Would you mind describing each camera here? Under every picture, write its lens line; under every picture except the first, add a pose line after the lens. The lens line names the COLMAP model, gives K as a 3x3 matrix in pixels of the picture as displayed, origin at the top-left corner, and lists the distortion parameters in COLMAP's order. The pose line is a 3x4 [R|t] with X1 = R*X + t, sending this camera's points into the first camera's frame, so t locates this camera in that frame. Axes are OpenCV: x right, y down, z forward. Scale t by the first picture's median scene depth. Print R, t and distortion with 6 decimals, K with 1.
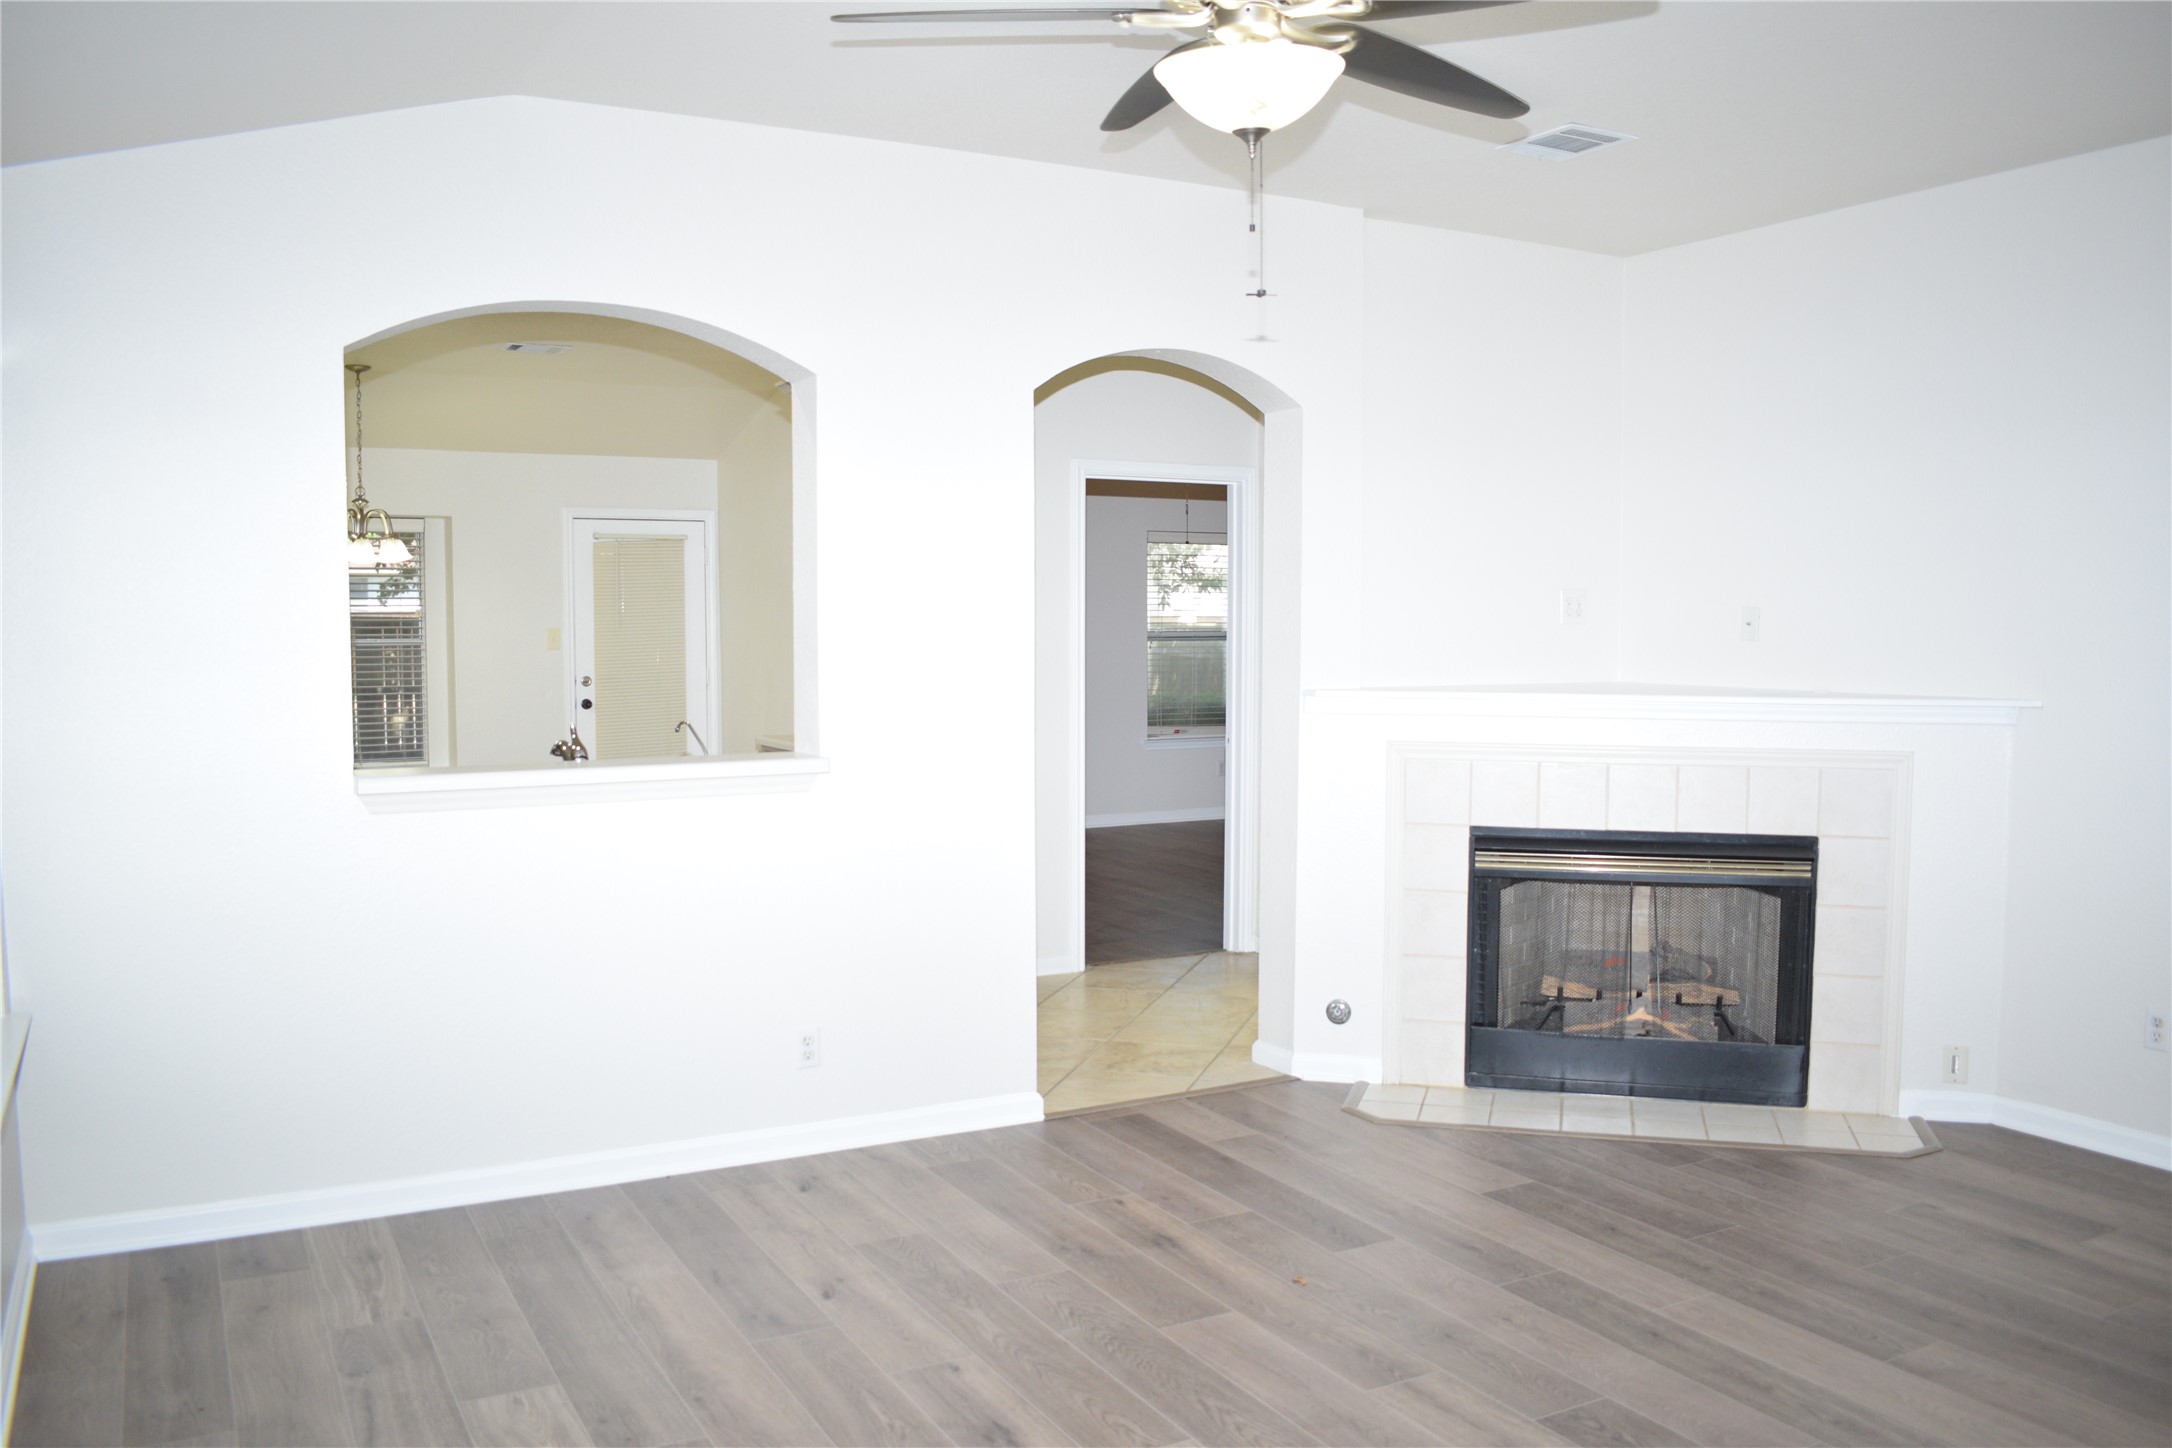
lens RADIAL K [[1735.8, 0, 1099.3], [0, 1735.8, 741.8], [0, 0, 1]] dist [-0.100407, 0.018367]
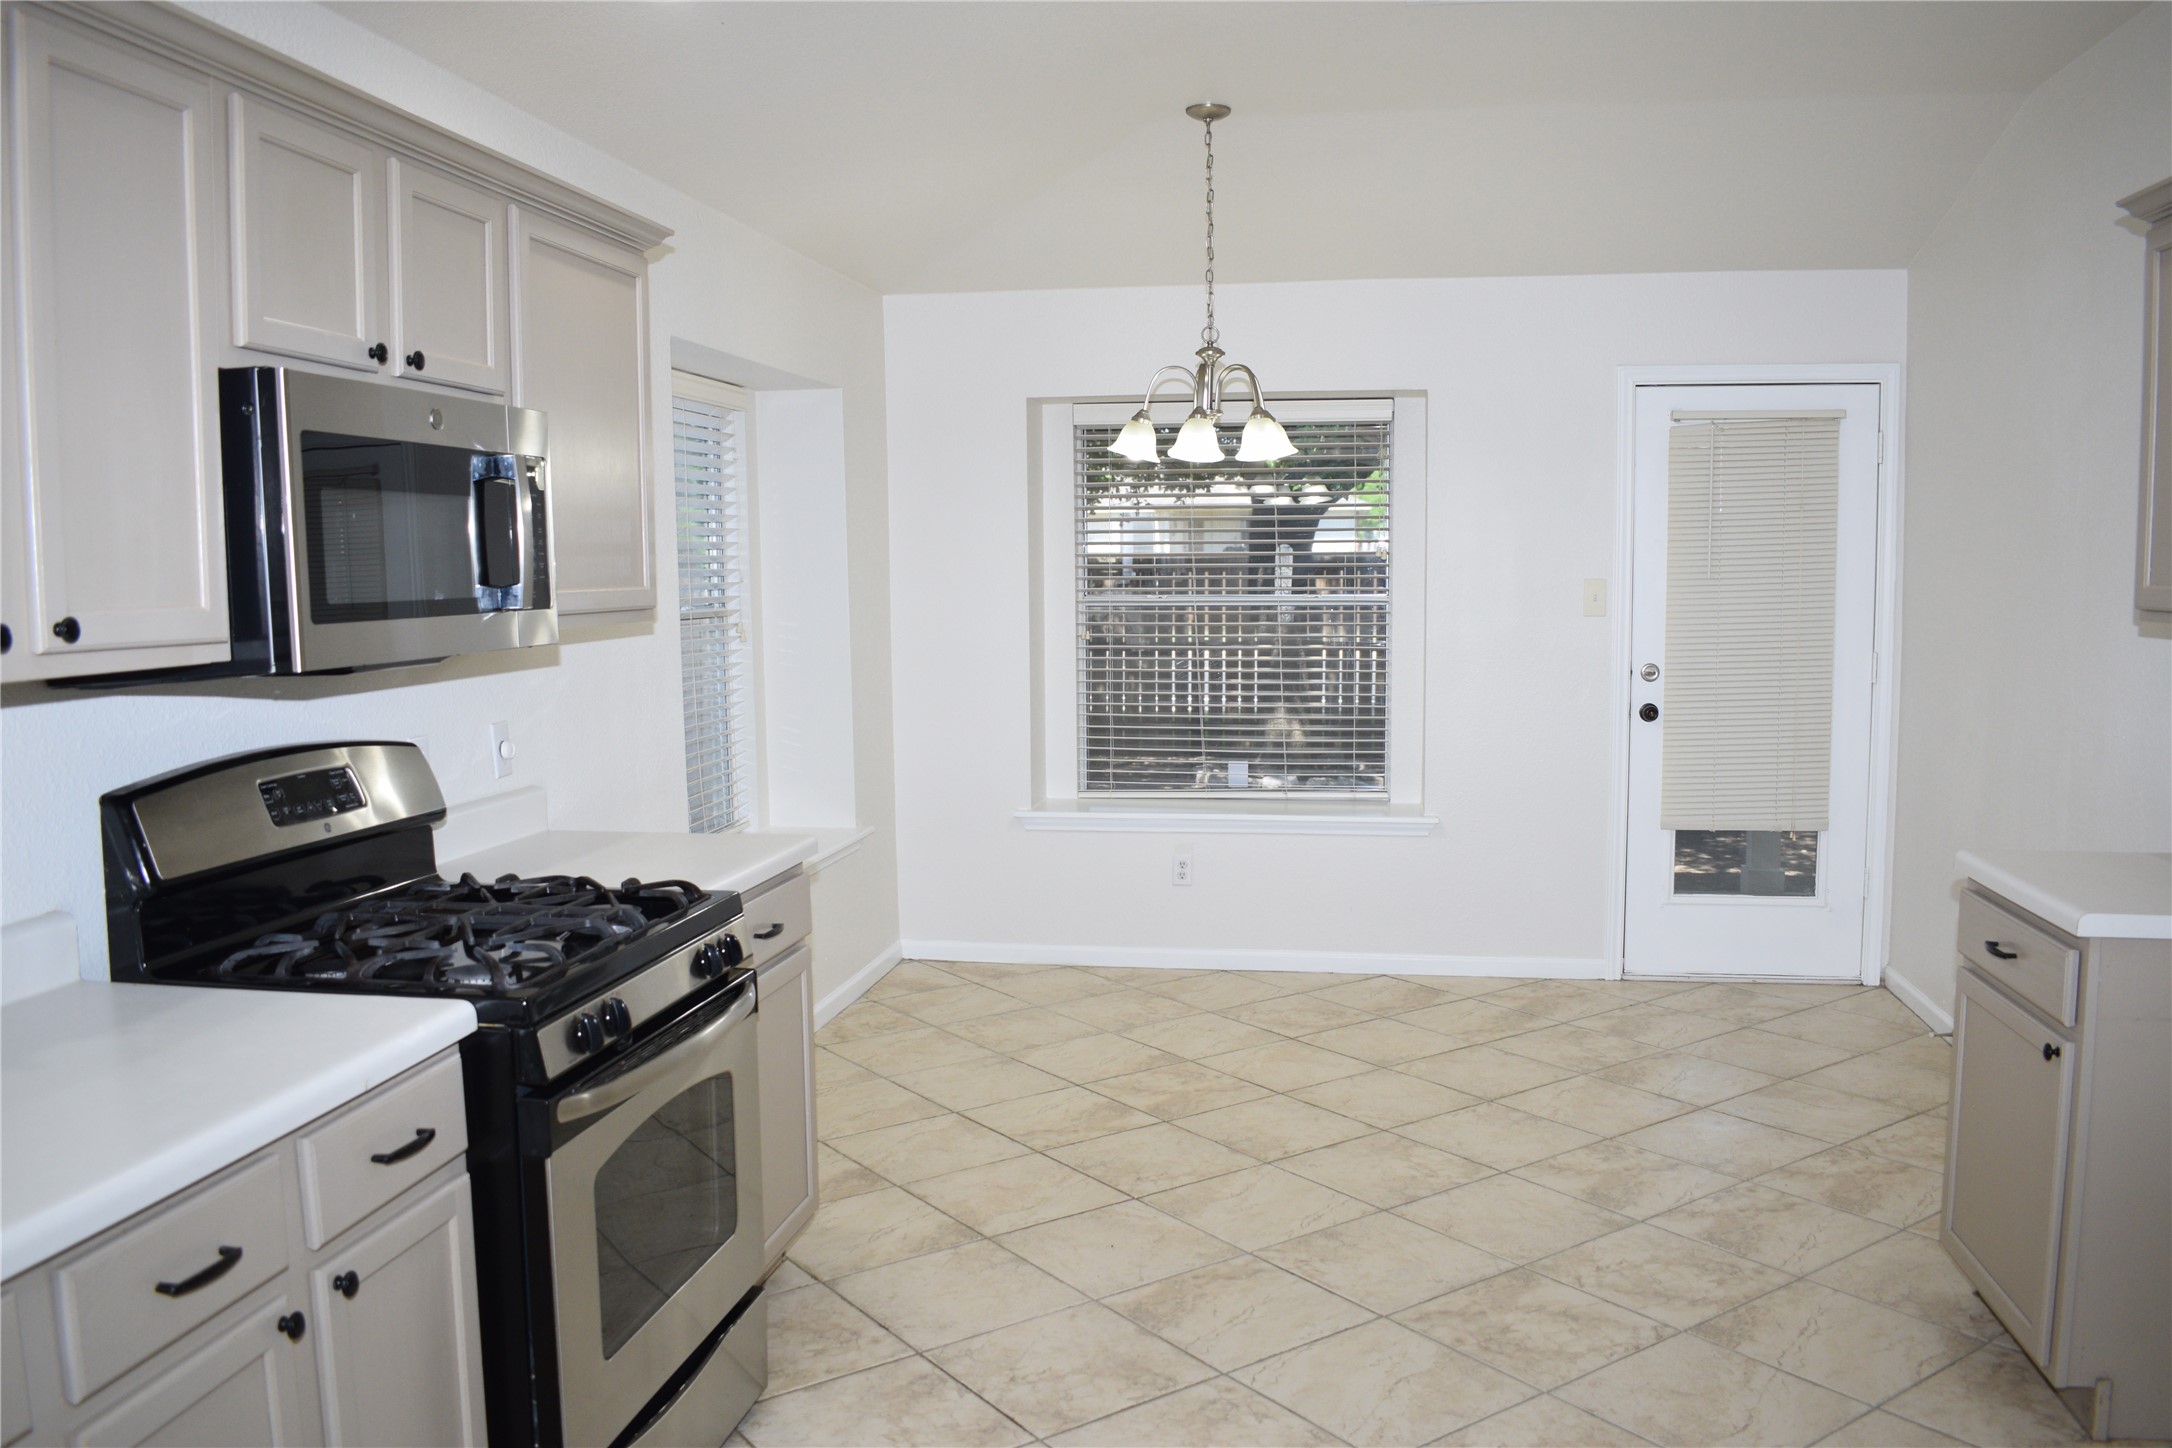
lens RADIAL K [[1735.8, 0, 1096.5], [0, 1735.8, 735.2], [0, 0, 1]] dist [-0.100407, 0.018367]
pose [[0.782167, 0.053907, -0.620732, -0.173103], [-0.035531, 0.998488, 0.041941, -0.063039], [0.622055, -0.010749, 0.782900, 0.873648]]
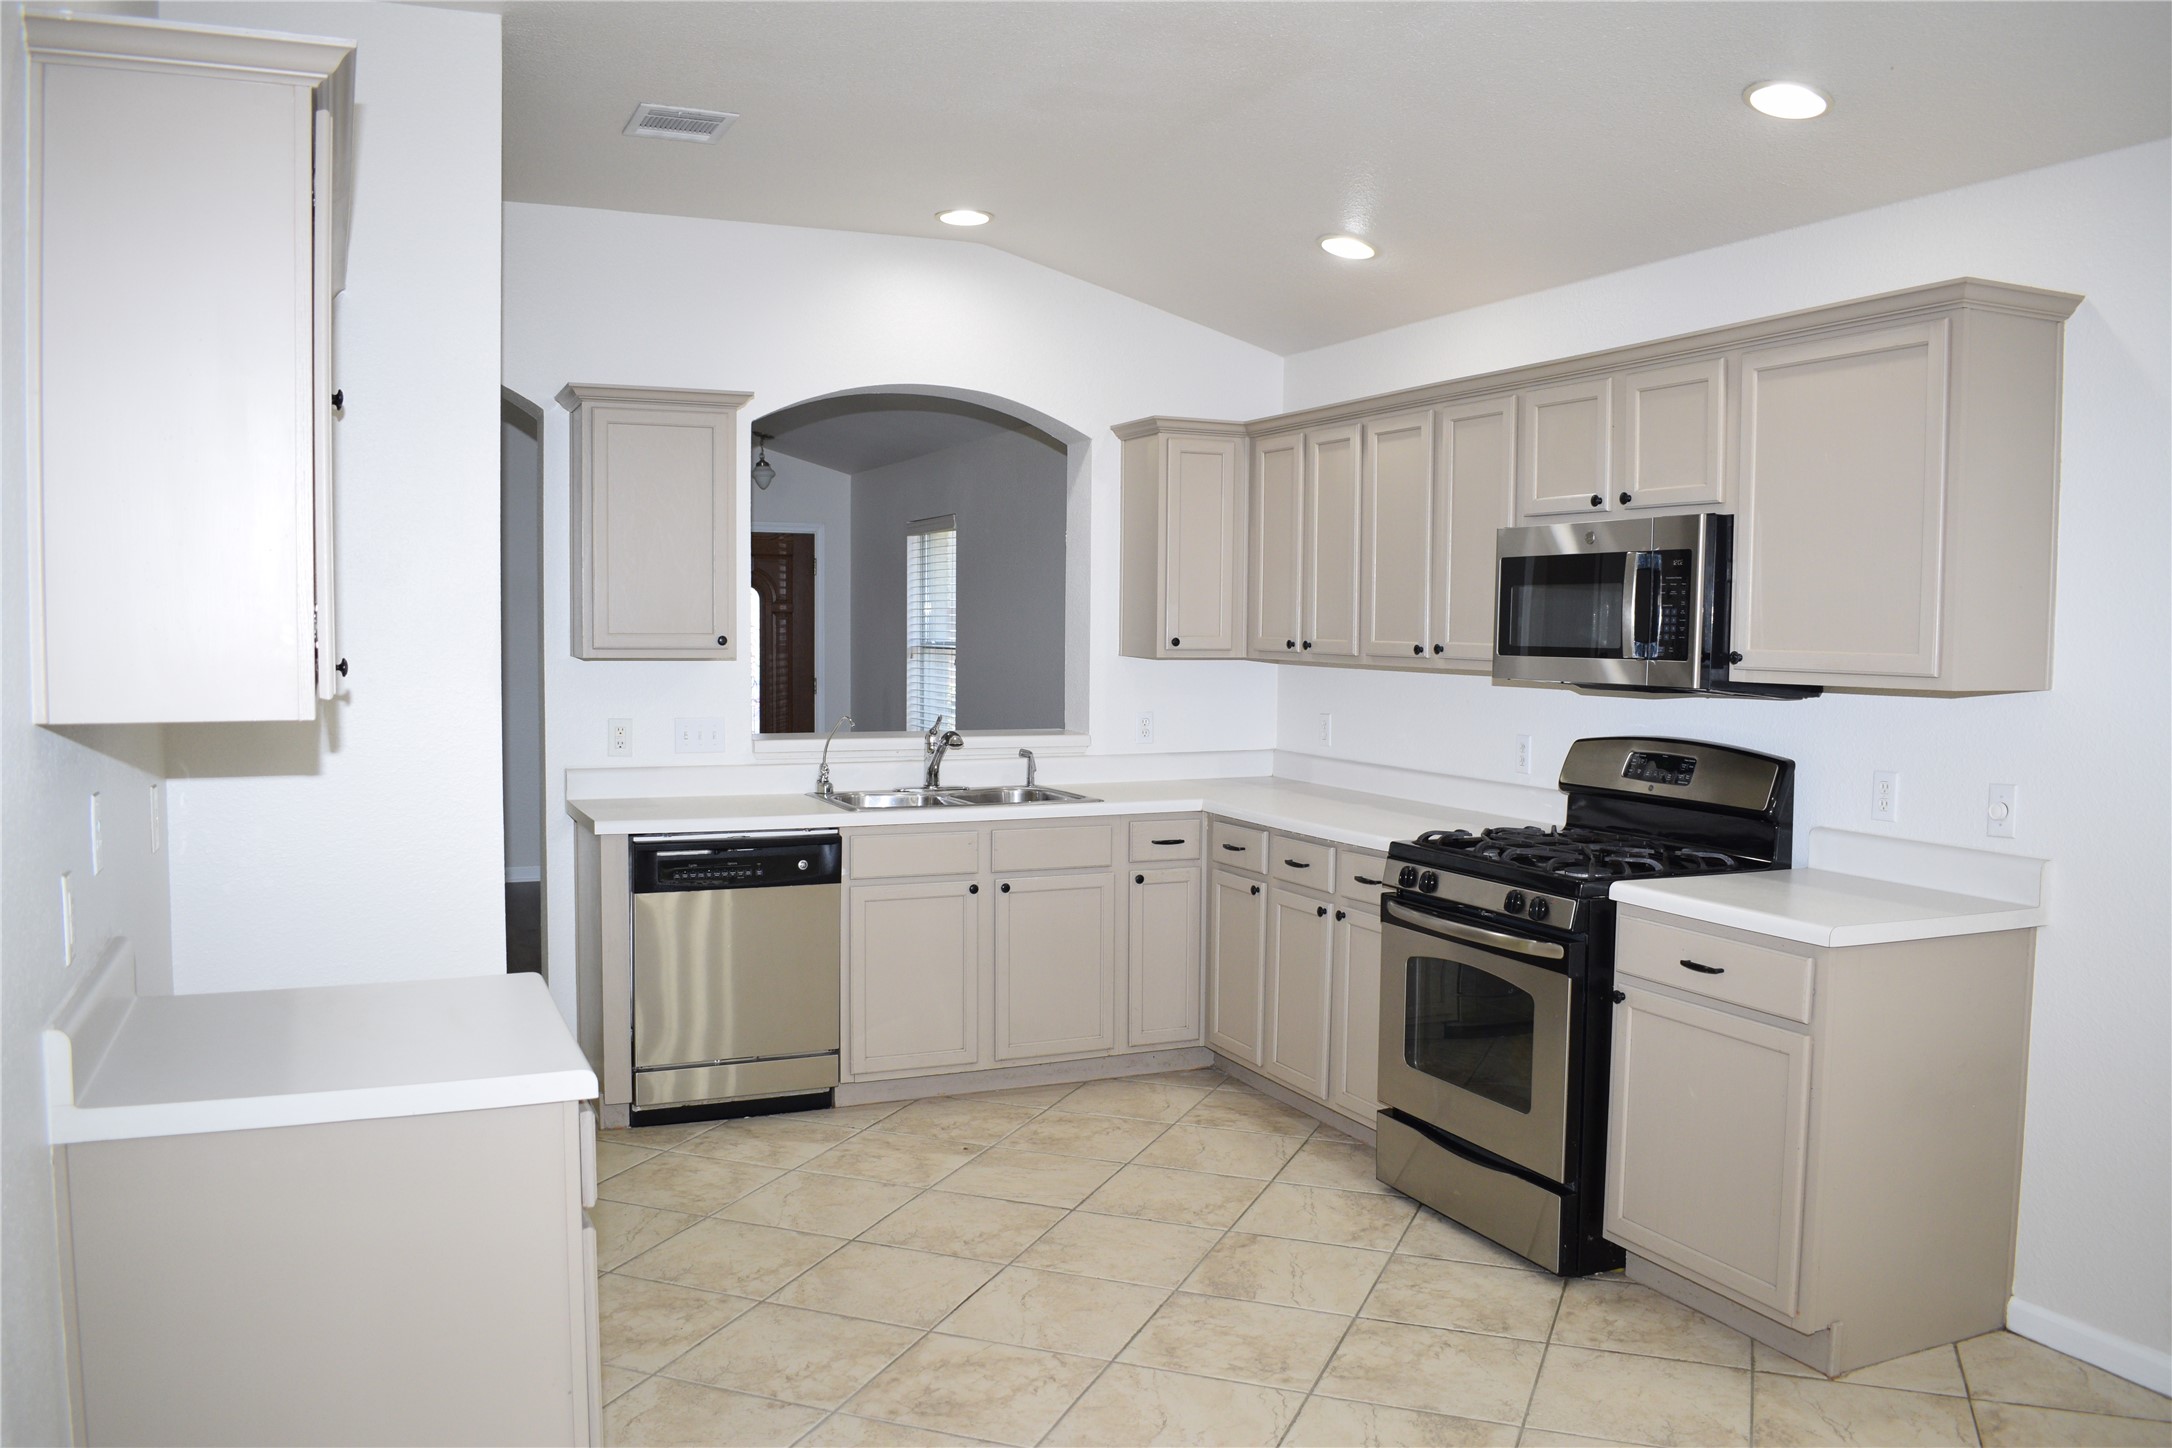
lens RADIAL K [[1735.8, 0, 1081.2], [0, 1735.8, 734.7], [0, 0, 1]] dist [-0.100407, 0.018367]
pose [[-0.995229, -0.015406, 0.096340, -0.469161], [-0.002220, 0.990774, 0.135503, -0.142606], [-0.097539, 0.134643, -0.986082, 1.959253]]
